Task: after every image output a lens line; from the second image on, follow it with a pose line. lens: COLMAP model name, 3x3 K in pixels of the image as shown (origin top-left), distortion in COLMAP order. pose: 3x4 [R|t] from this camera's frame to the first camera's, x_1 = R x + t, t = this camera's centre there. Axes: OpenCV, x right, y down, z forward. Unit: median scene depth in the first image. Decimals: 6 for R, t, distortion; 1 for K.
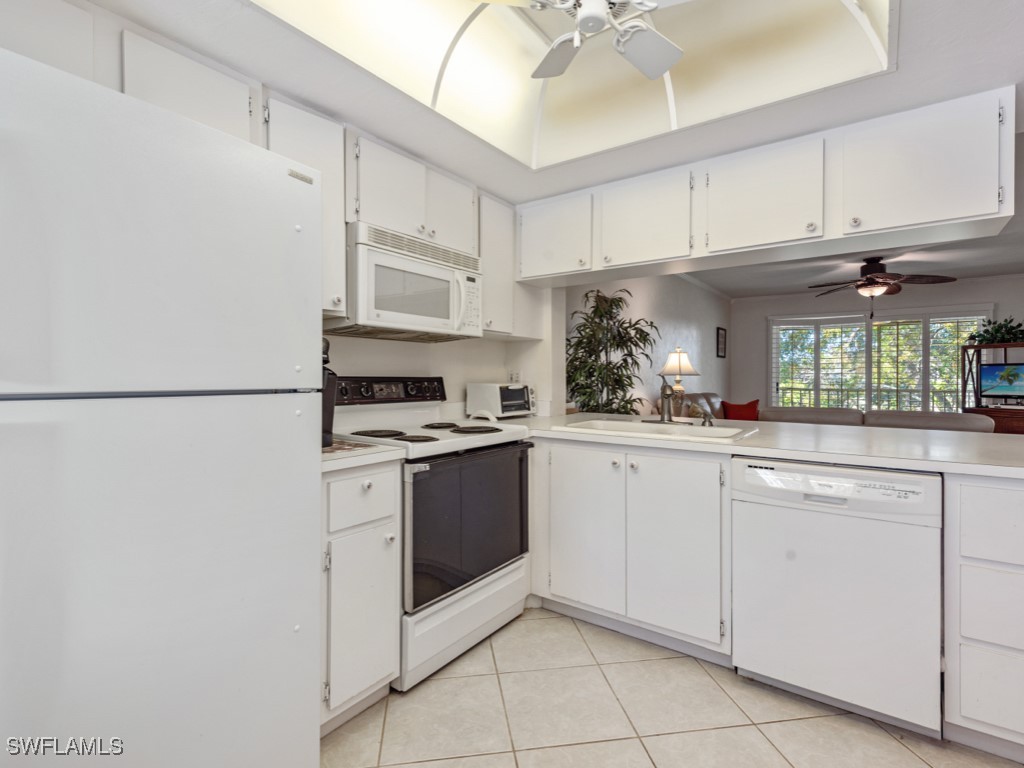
lens RADIAL K [[478.2, 0, 512.0], [0, 478.2, 384.0], [0, 0, 1]] dist [-0.009297, -0.000424]
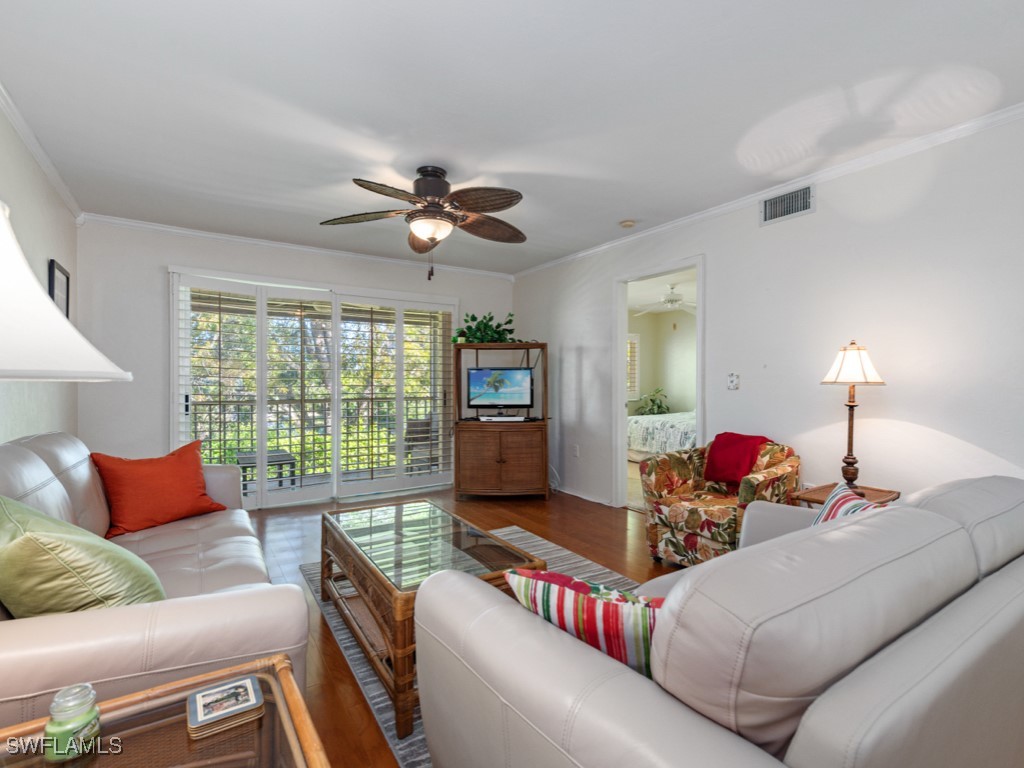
lens RADIAL K [[479.6, 0, 504.6], [0, 479.6, 383.4], [0, 0, 1]] dist [0.011323, -0.000184]
pose [[0.336461, -0.001275, 0.941696, 0.244429], [0.016820, 0.999848, -0.004656, -0.010547], [-0.941547, 0.017405, 0.336432, 0.695641]]
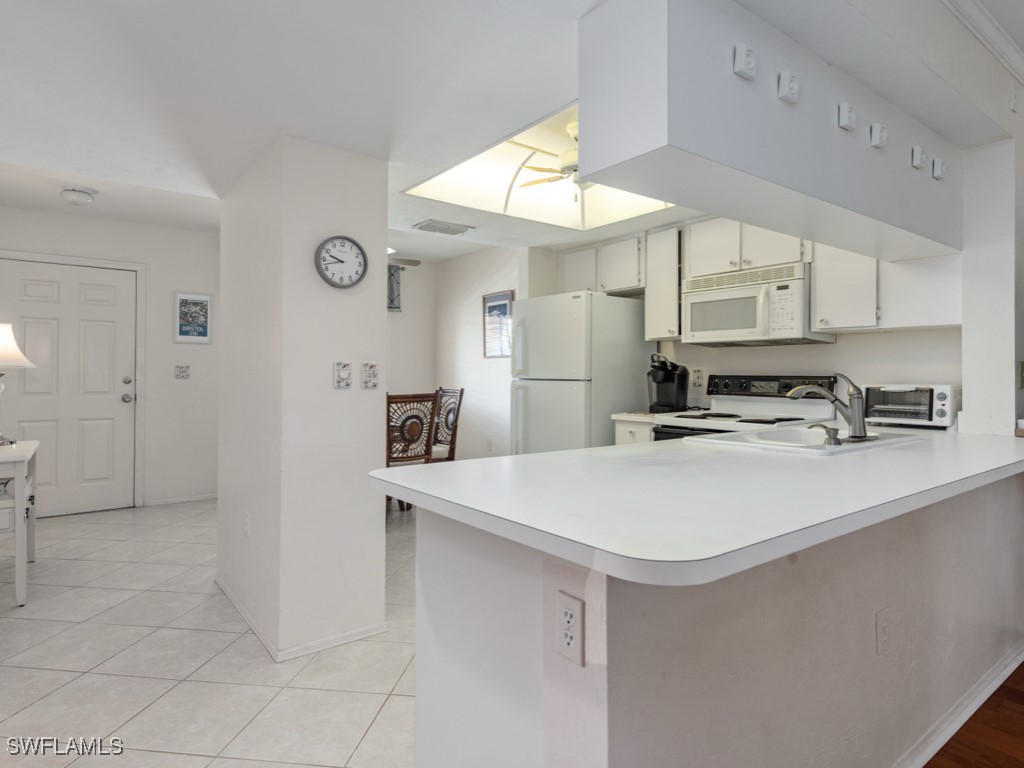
lens RADIAL K [[596.7, 0, 512.0], [0, 596.7, 384.0], [0, 0, 1]] dist [0.004381, 0.000853]
pose [[-0.254968, 0.011420, -0.966882, 0.589651], [-0.024609, 0.999530, 0.018295, -0.002398], [0.966636, 0.028458, -0.254567, 0.314307]]
